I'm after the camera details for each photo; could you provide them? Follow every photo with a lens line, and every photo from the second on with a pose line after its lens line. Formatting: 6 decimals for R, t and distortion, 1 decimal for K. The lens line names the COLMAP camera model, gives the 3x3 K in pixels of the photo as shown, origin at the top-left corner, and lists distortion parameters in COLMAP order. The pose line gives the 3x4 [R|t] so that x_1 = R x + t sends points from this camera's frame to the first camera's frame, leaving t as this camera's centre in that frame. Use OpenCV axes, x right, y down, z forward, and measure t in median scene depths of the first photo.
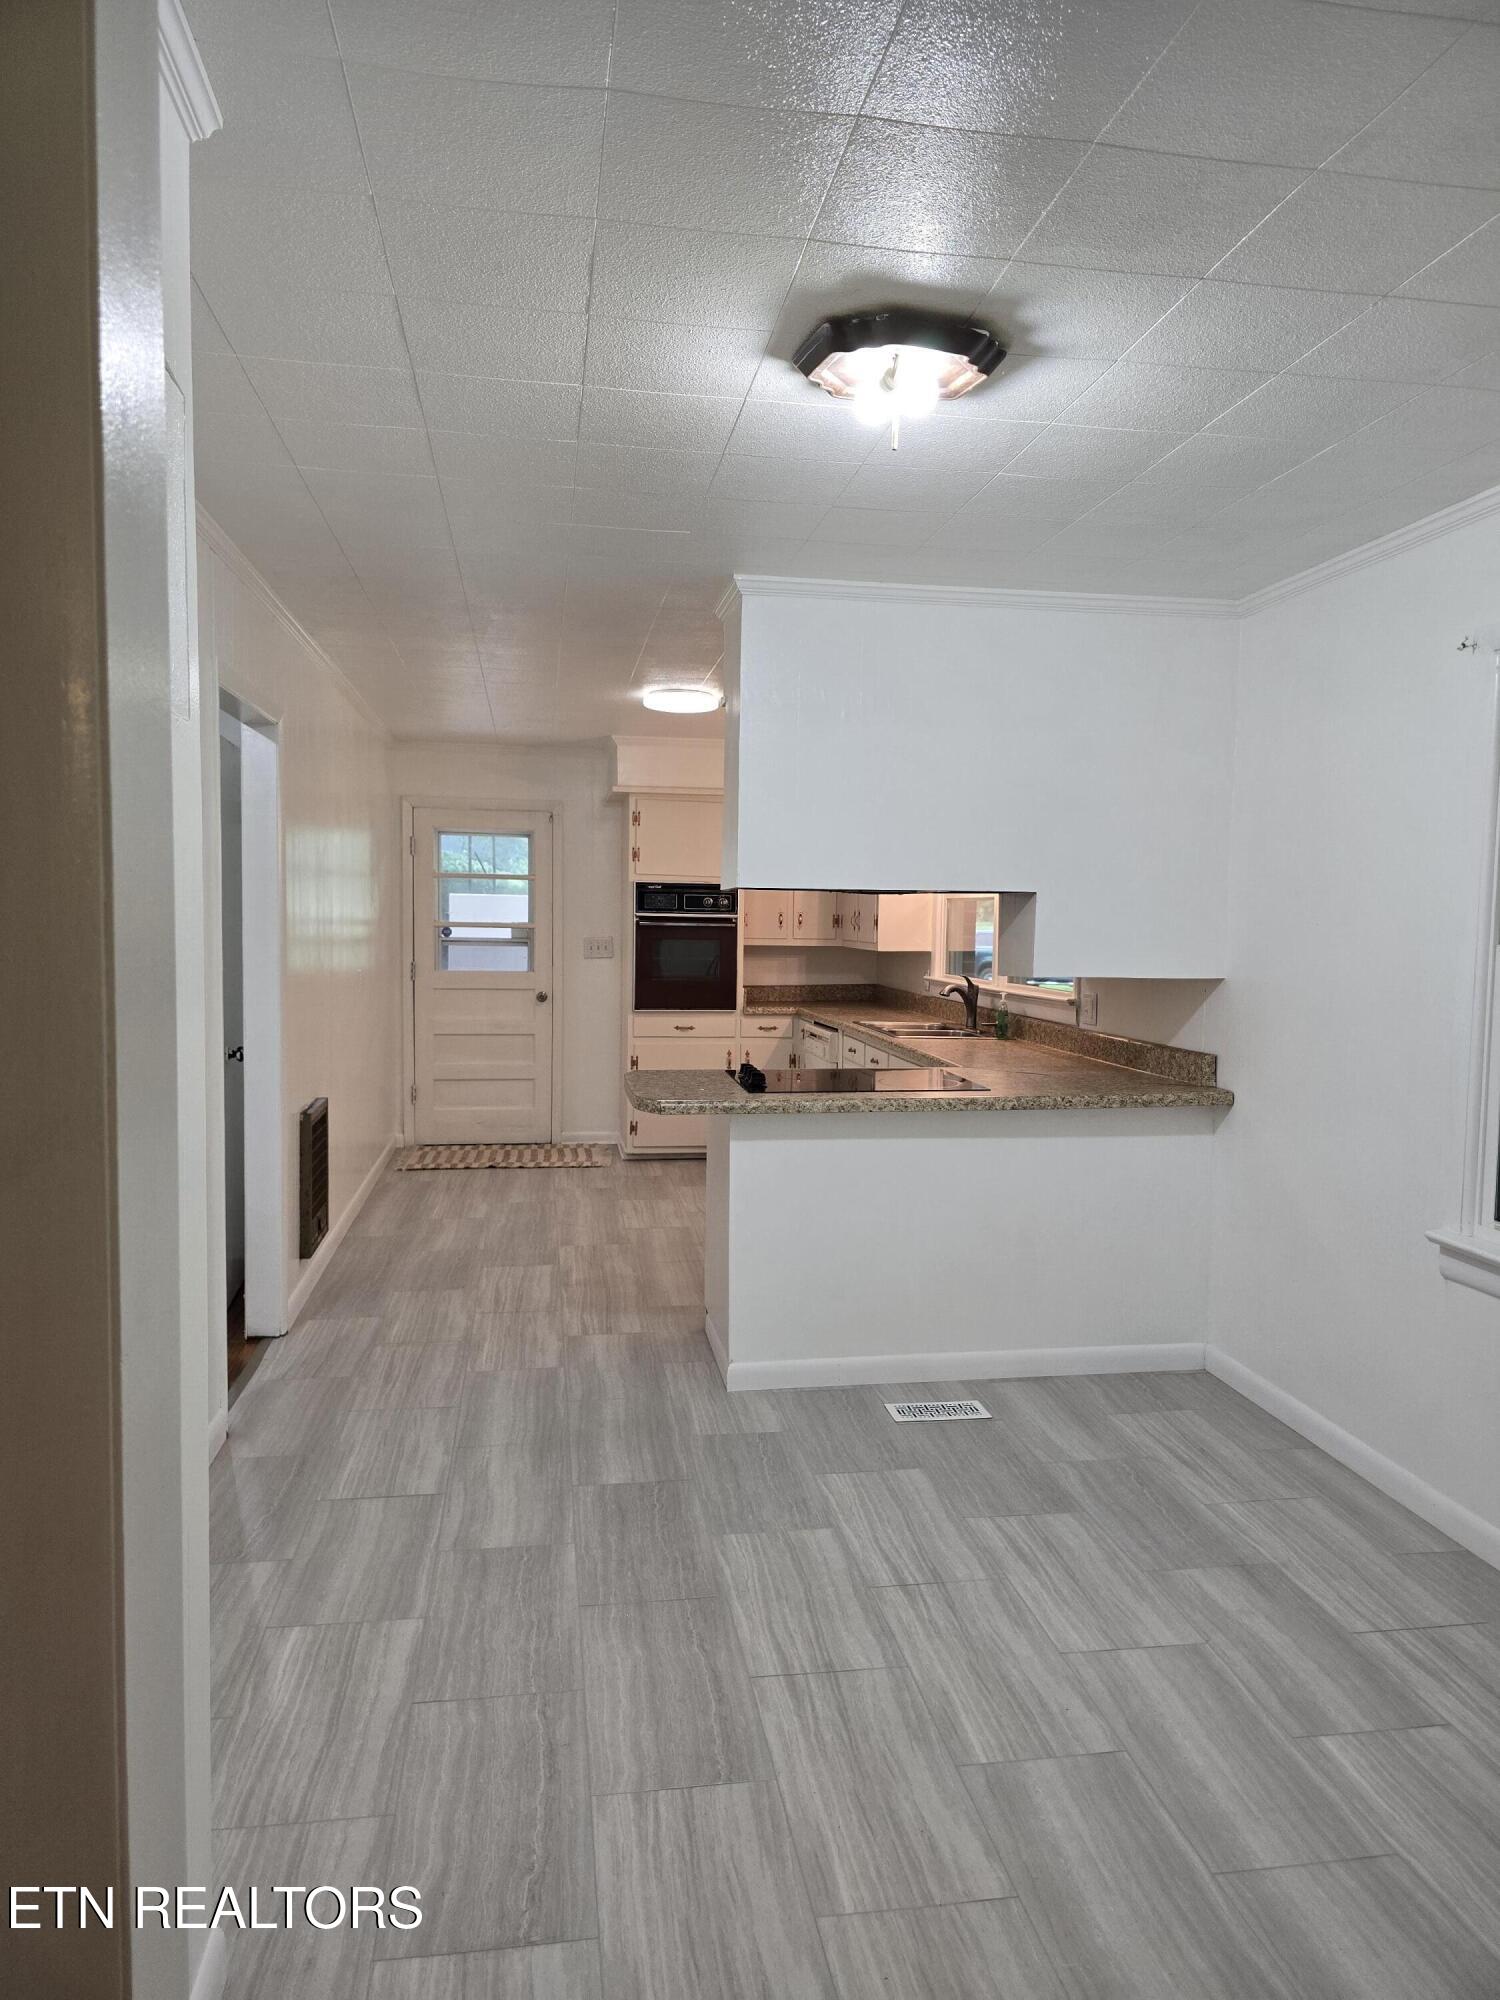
lens RADIAL K [[1346.6, 0, 751.2], [0, 1346.6, 1000.9], [0, 0, 1]] dist [0.083449, -0.094722]
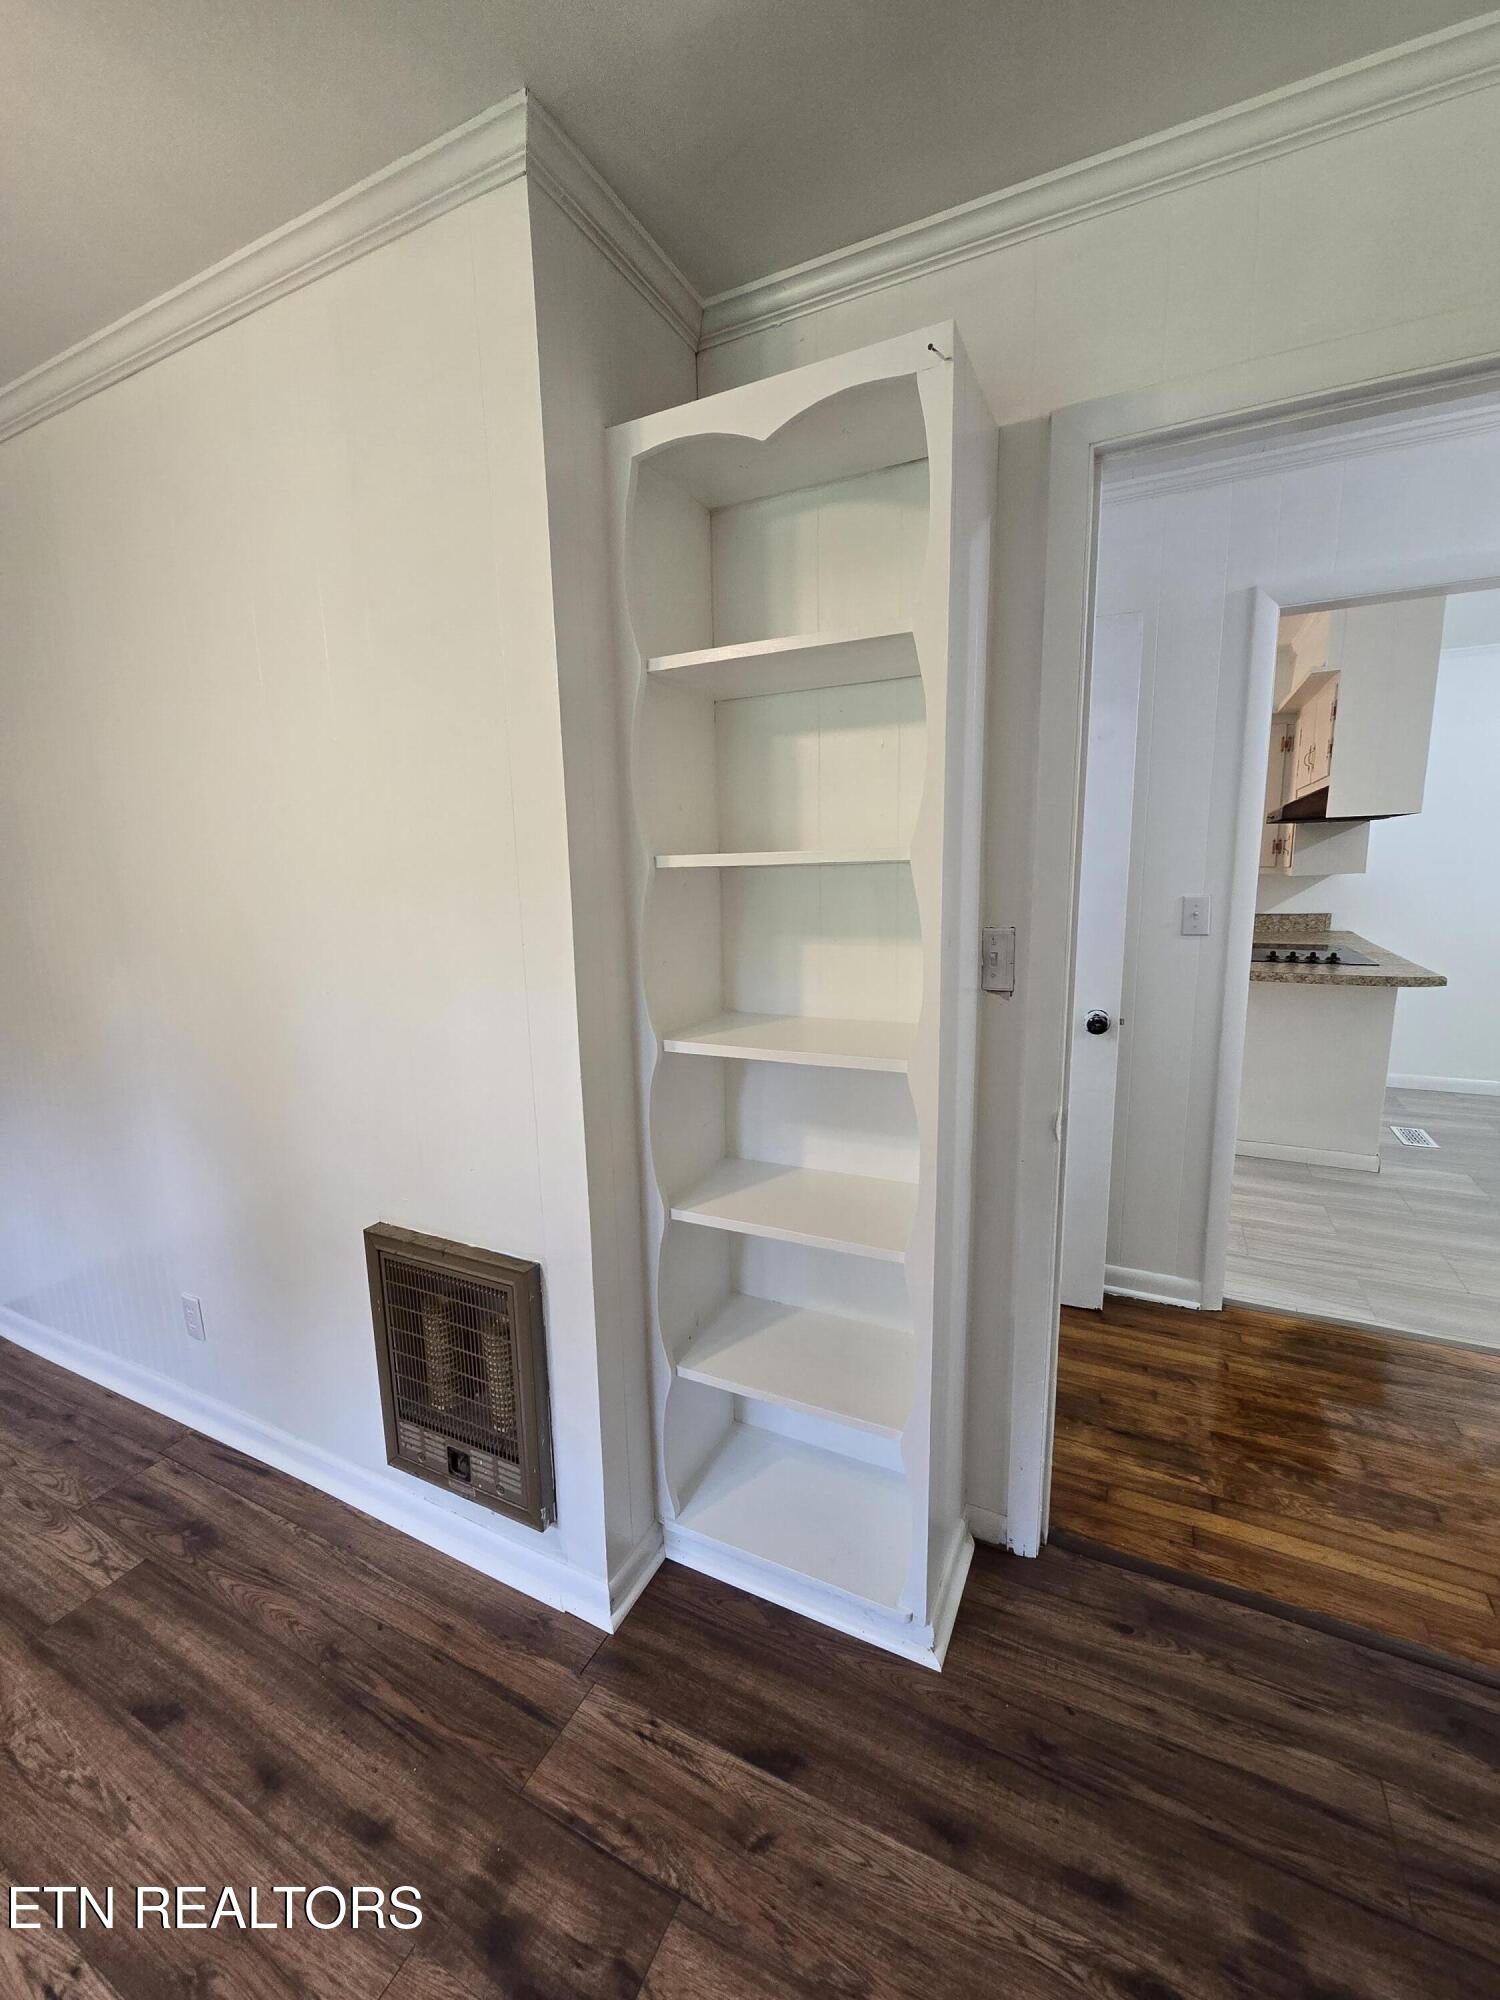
lens RADIAL K [[814.2, 0, 745.3], [0, 814.2, 1010.2], [0, 0, 1]] dist [-0.003958, 0.001041]
pose [[0.578582, -0.175856, 0.796440, -0.922921], [0.084618, 0.984153, 0.155832, -0.063640], [-0.811223, -0.022769, 0.584294, 0.905110]]
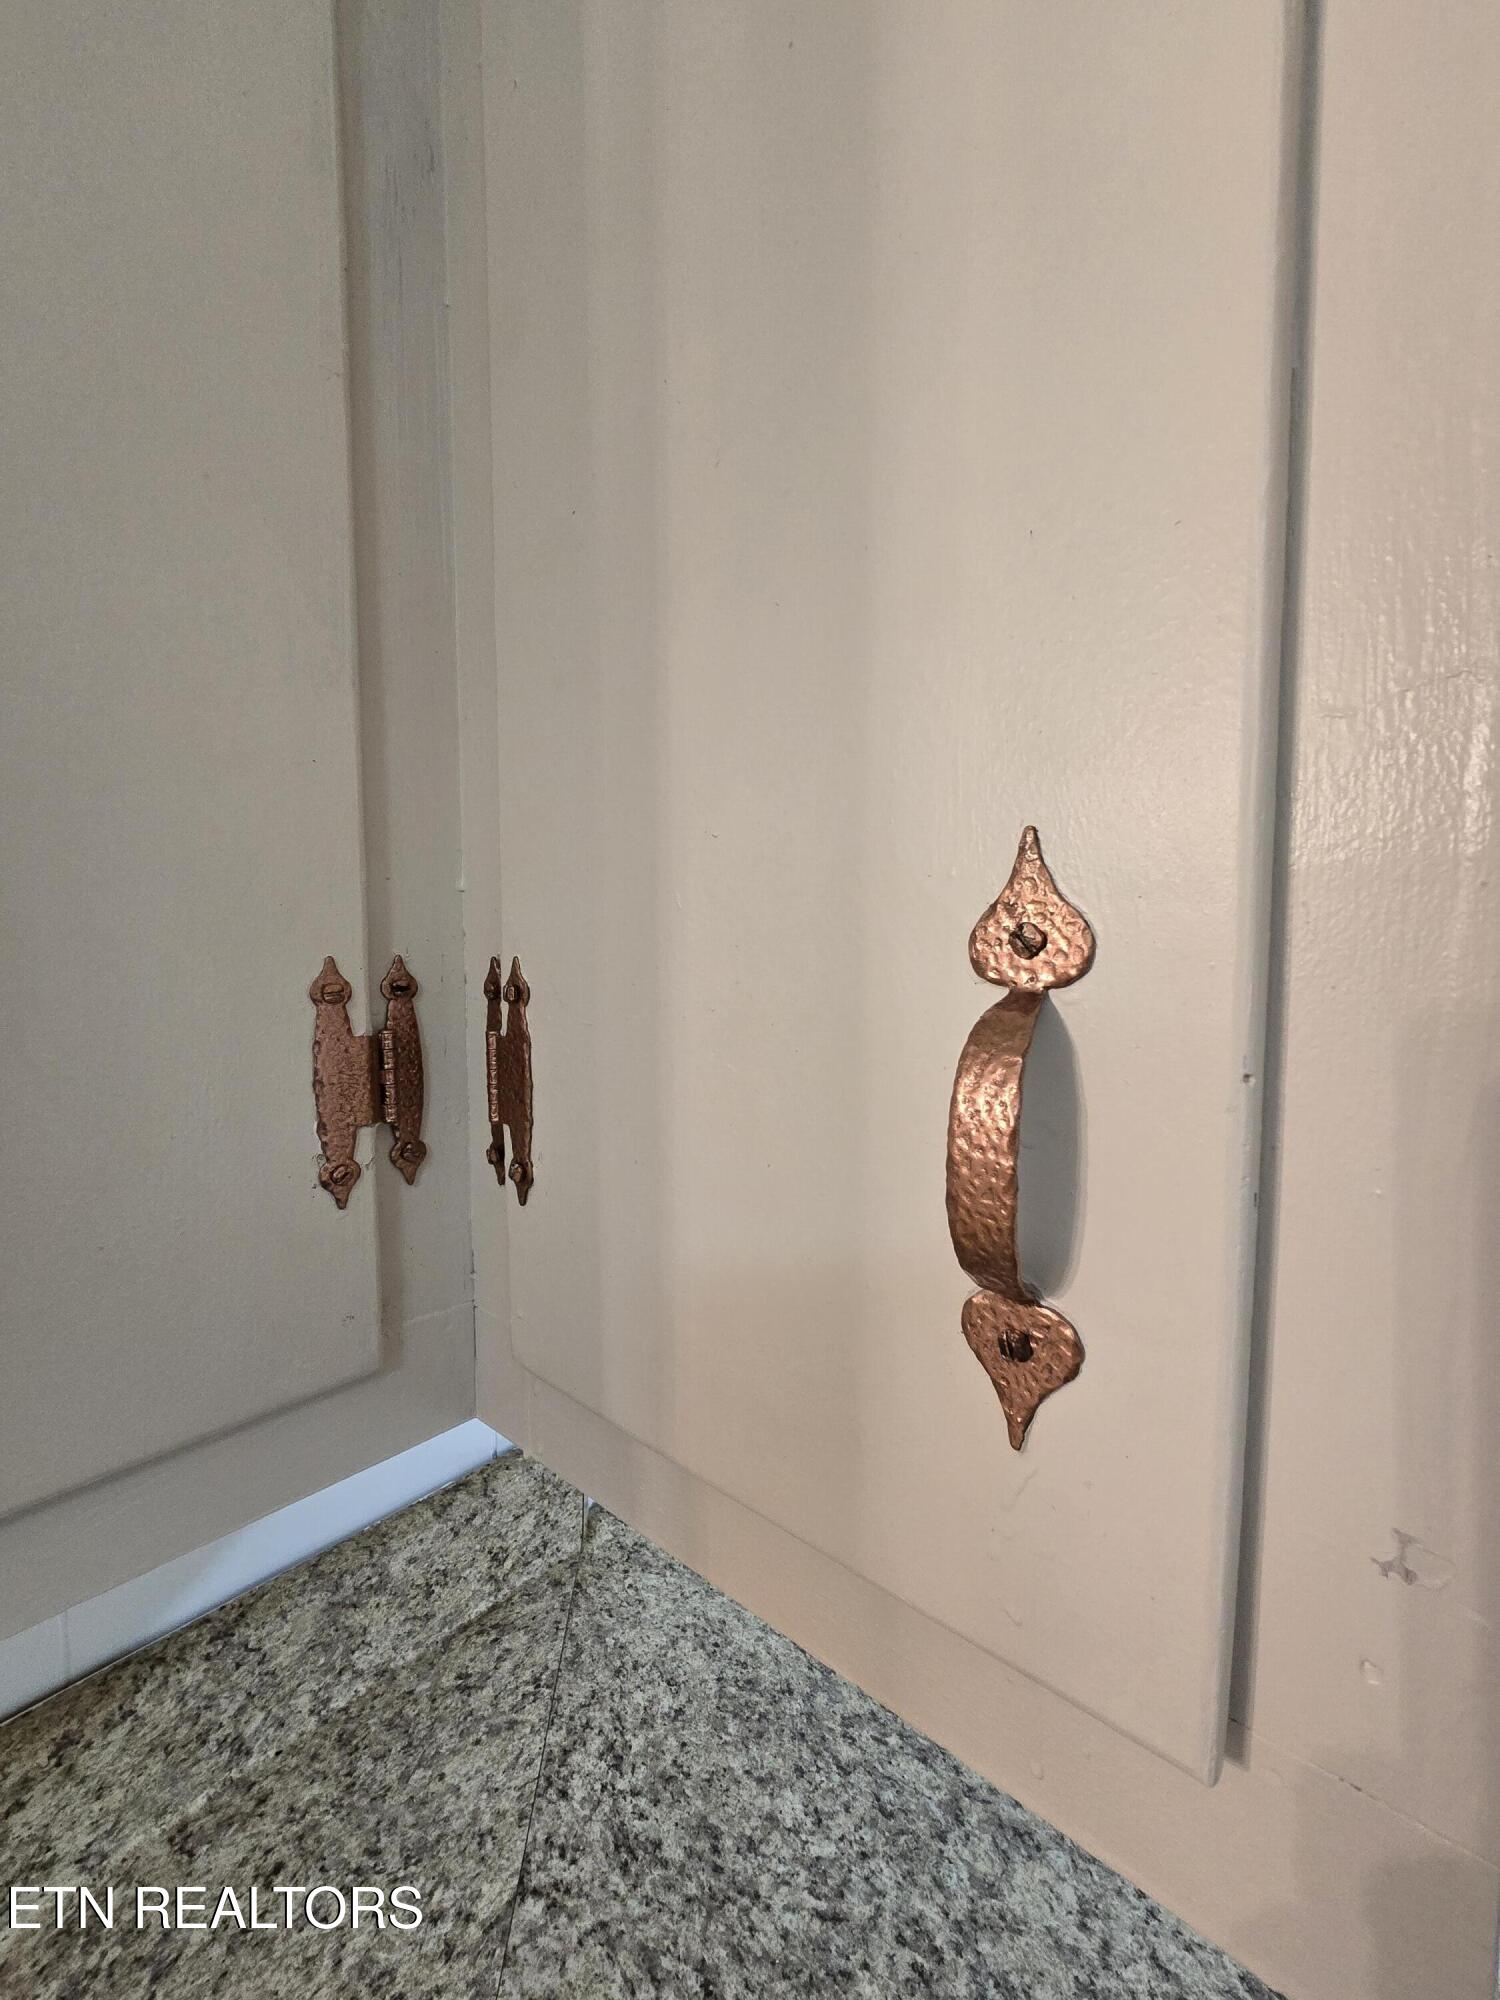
lens RADIAL K [[807.8, 0, 747.3], [0, 807.8, 1005.3], [0, 0, 1]] dist [-0.001867, -0.000011]
pose [[-0.636921, -0.062421, 0.768398, 0.169247], [0.040043, 0.992693, 0.113833, -0.062354], [-0.769889, 0.103272, -0.629767, 0.976947]]
